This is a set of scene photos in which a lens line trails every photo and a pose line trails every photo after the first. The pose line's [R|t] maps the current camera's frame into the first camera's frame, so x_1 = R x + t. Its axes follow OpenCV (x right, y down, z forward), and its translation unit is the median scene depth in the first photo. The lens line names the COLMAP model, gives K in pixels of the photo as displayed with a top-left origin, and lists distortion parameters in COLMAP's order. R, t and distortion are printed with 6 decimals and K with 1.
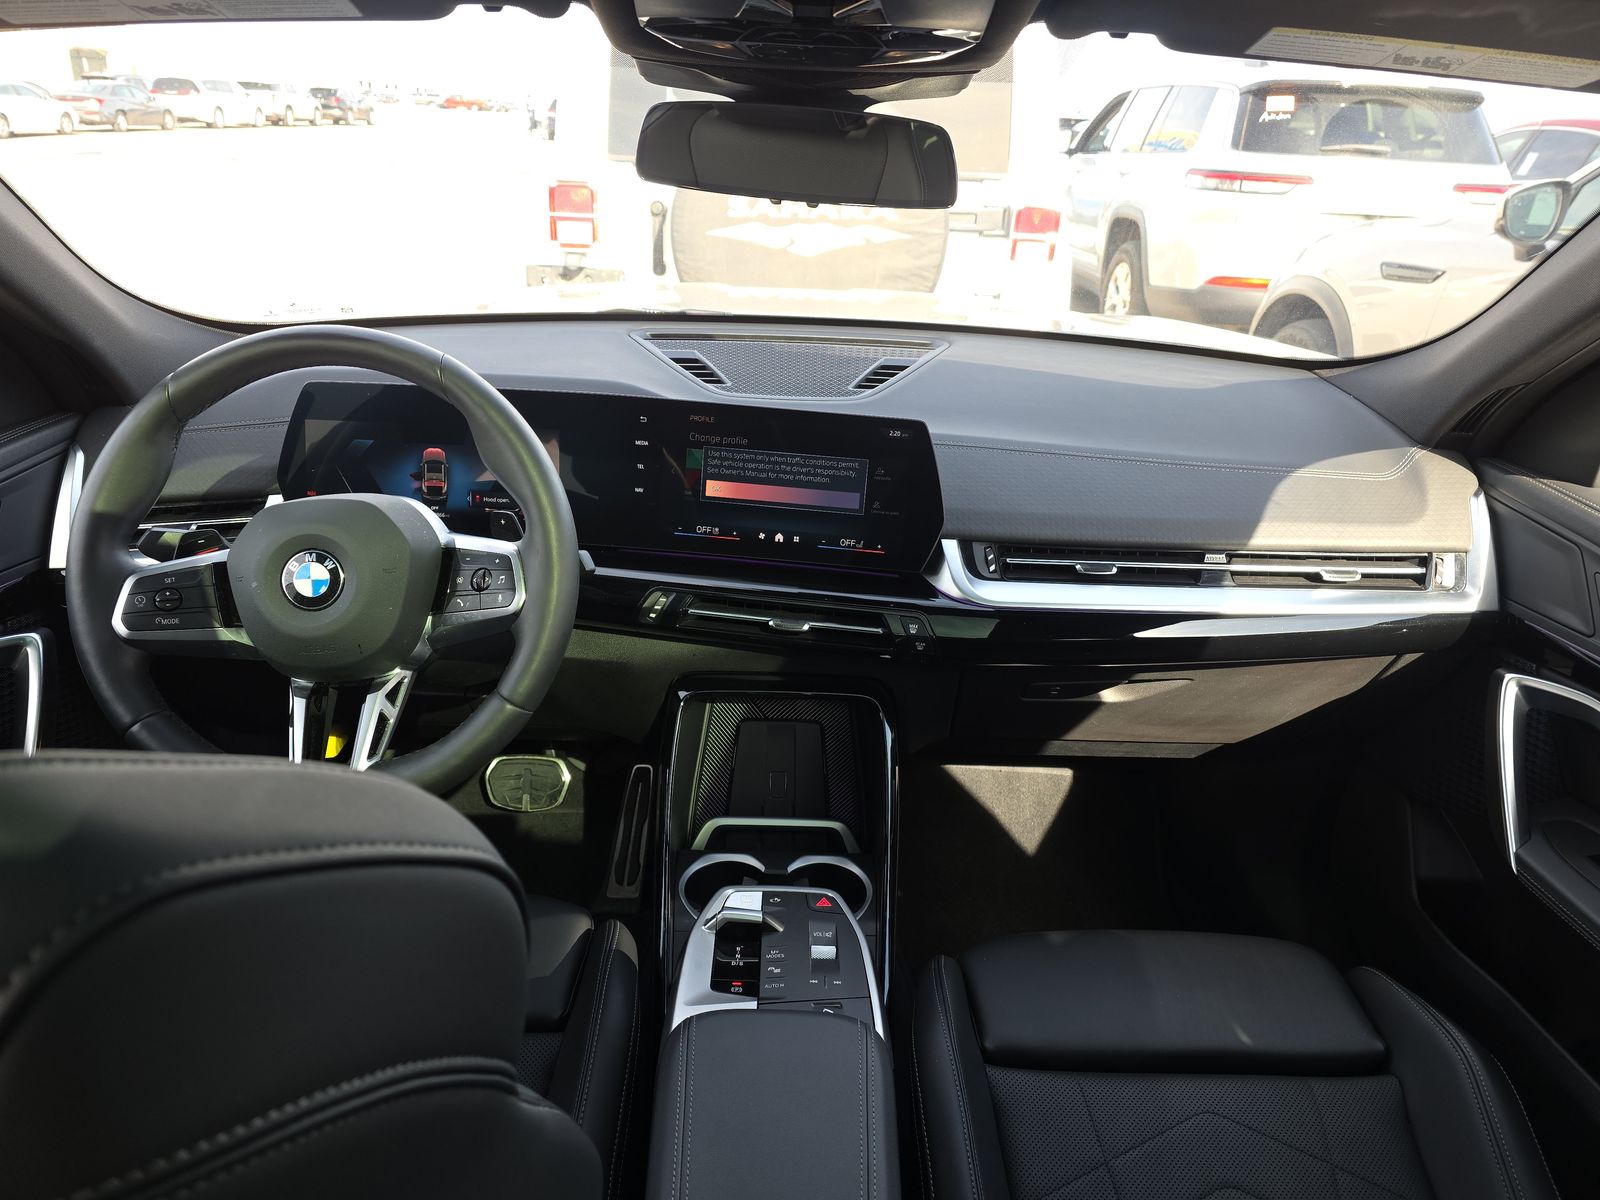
lens RADIAL K [[1054.6, 0, 800.0], [0, 1054.6, 600.0], [0, 0, 1]] dist [0.030424, -0.000025]
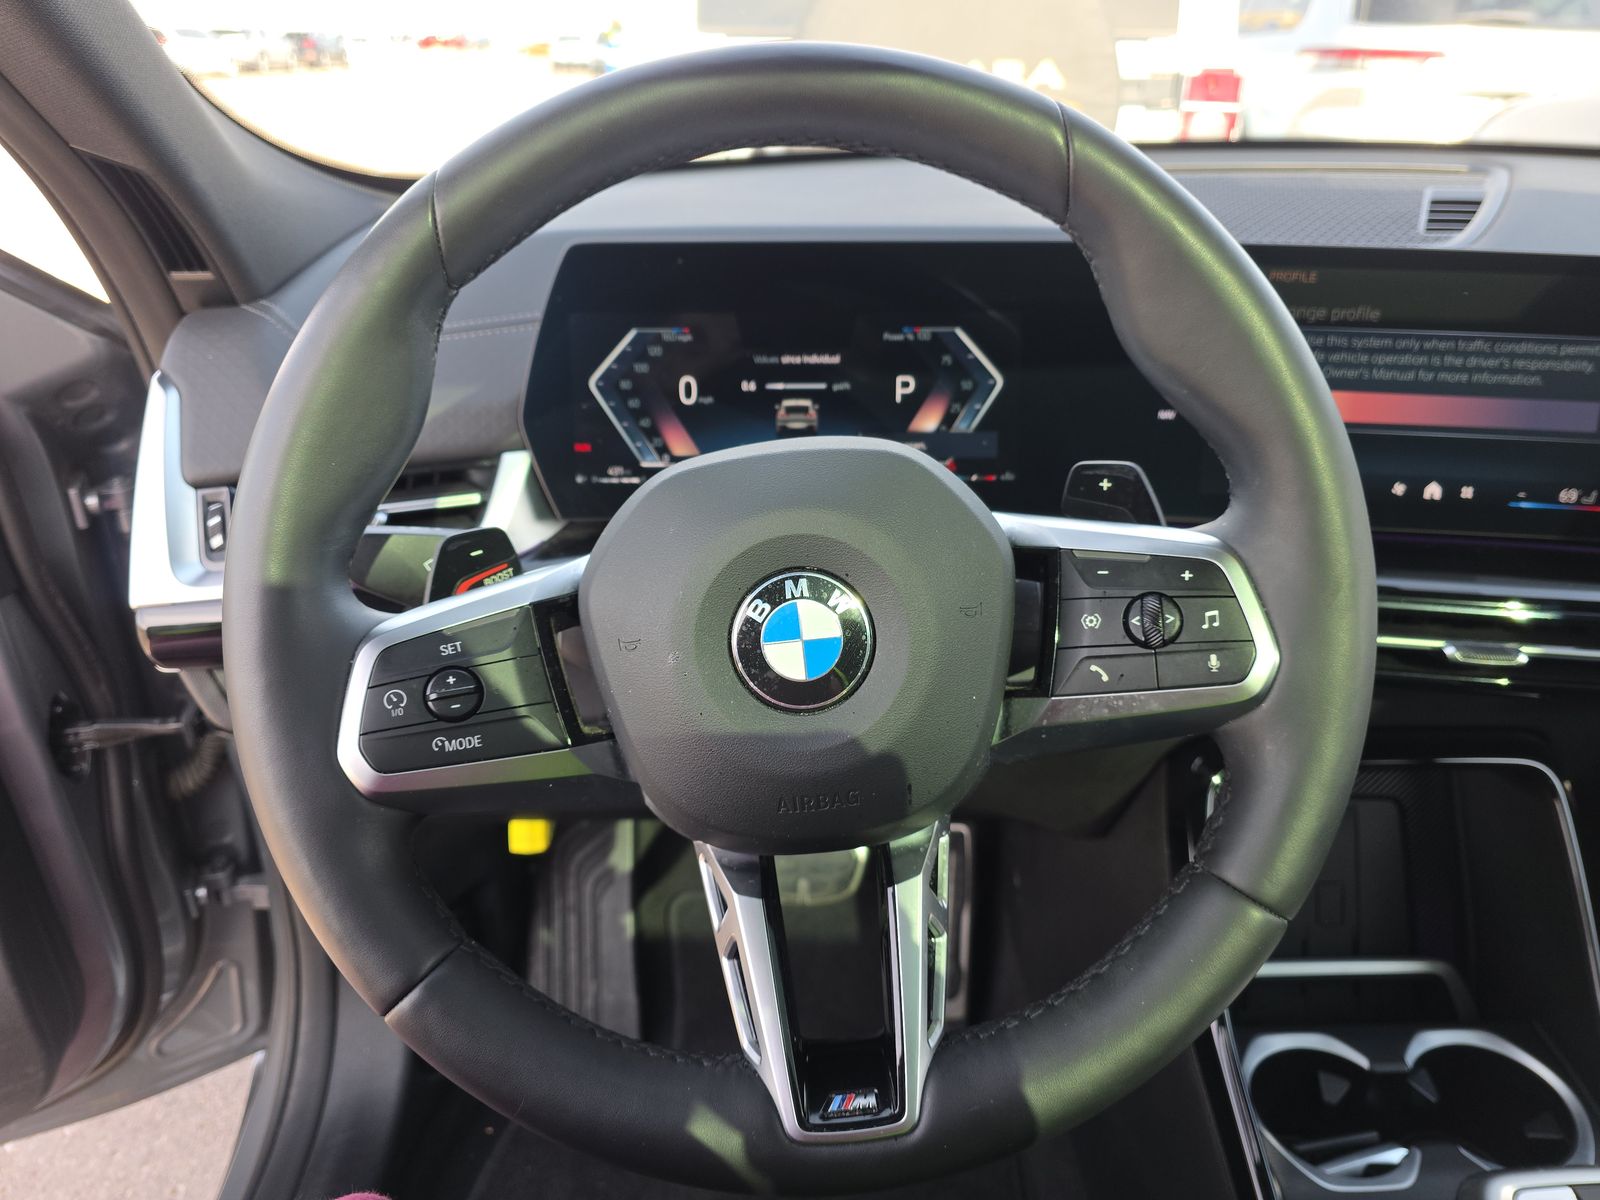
lens RADIAL K [[1090.7, 0, 800.0], [0, 1090.7, 600.0], [0, 0, 1]] dist [0.002671, -0.002337]
pose [[0.999276, -0.035681, -0.013191, -0.346832], [0.036291, 0.998123, 0.049338, -0.043212], [0.011406, -0.049781, 0.998695, 0.436487]]
